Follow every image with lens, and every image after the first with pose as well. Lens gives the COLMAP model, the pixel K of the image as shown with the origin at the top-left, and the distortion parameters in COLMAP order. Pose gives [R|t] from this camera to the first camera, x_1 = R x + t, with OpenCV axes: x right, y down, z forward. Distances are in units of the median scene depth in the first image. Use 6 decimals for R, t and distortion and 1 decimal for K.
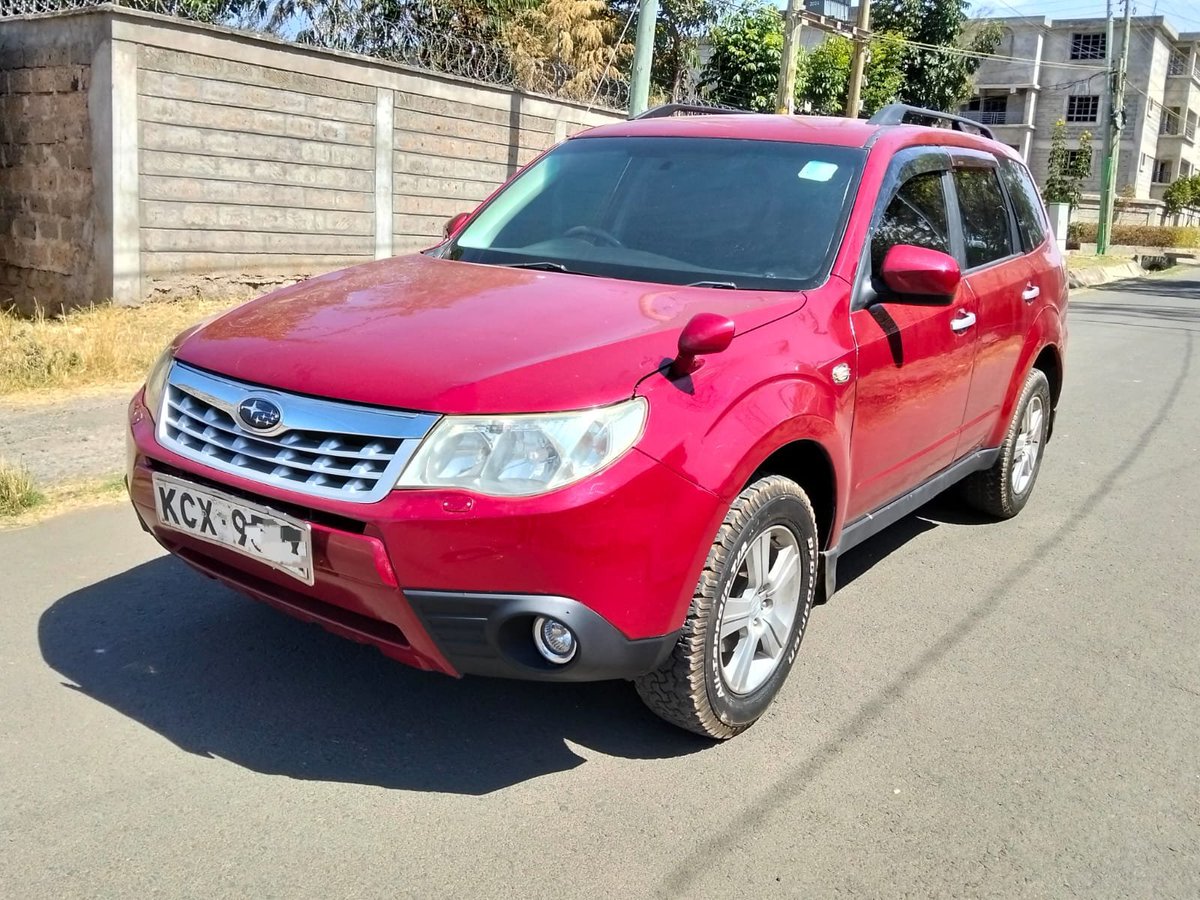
lens RADIAL K [[1038.6, 0, 599.0], [0, 1038.6, 447.9], [0, 0, 1]] dist [-0.016368, 0.014416]
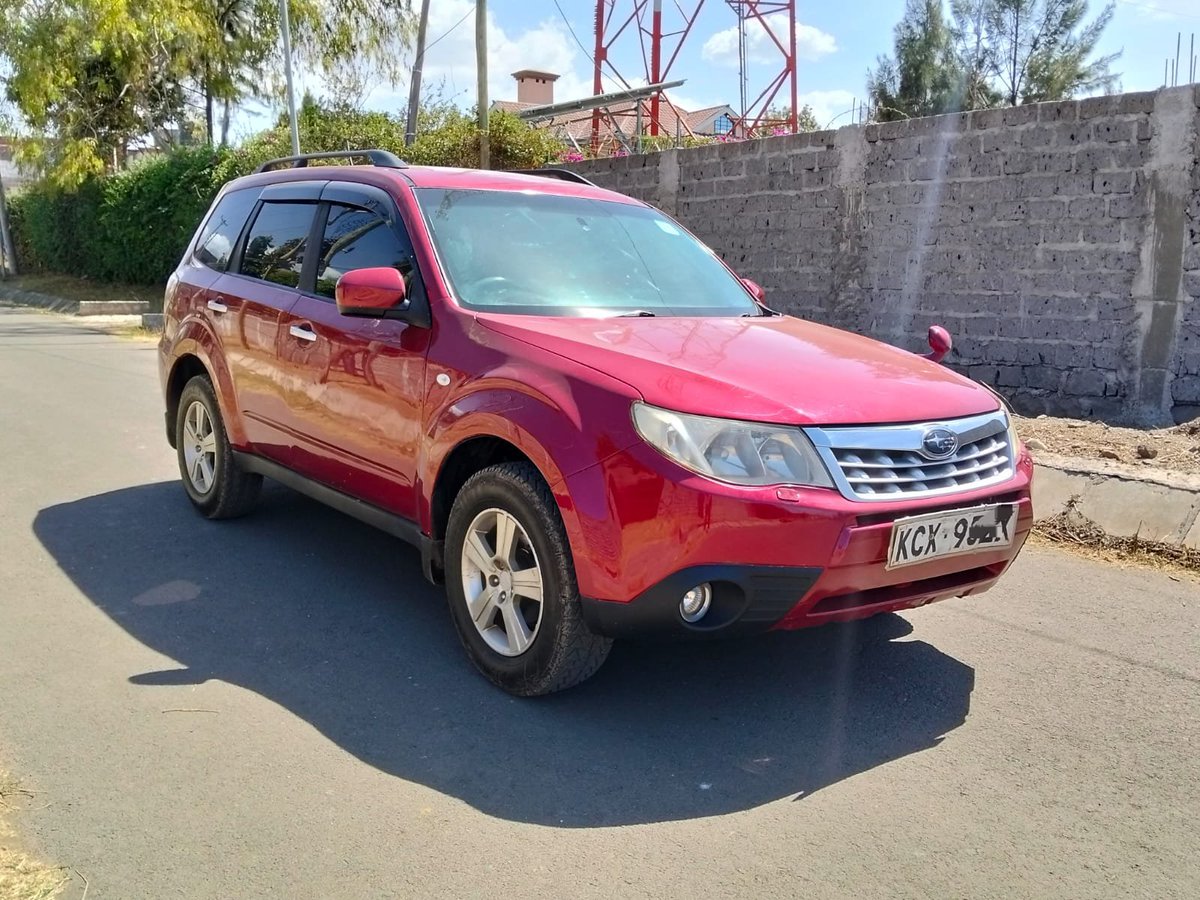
lens RADIAL K [[1038.6, 0, 599.8], [0, 1038.6, 450.2], [0, 0, 1]] dist [-0.016368, 0.014416]
pose [[0.334588, -0.186332, 0.923759, -1.482009], [0.198902, 0.972137, 0.124047, -0.237102], [-0.921135, 0.142233, 0.362327, 0.857276]]
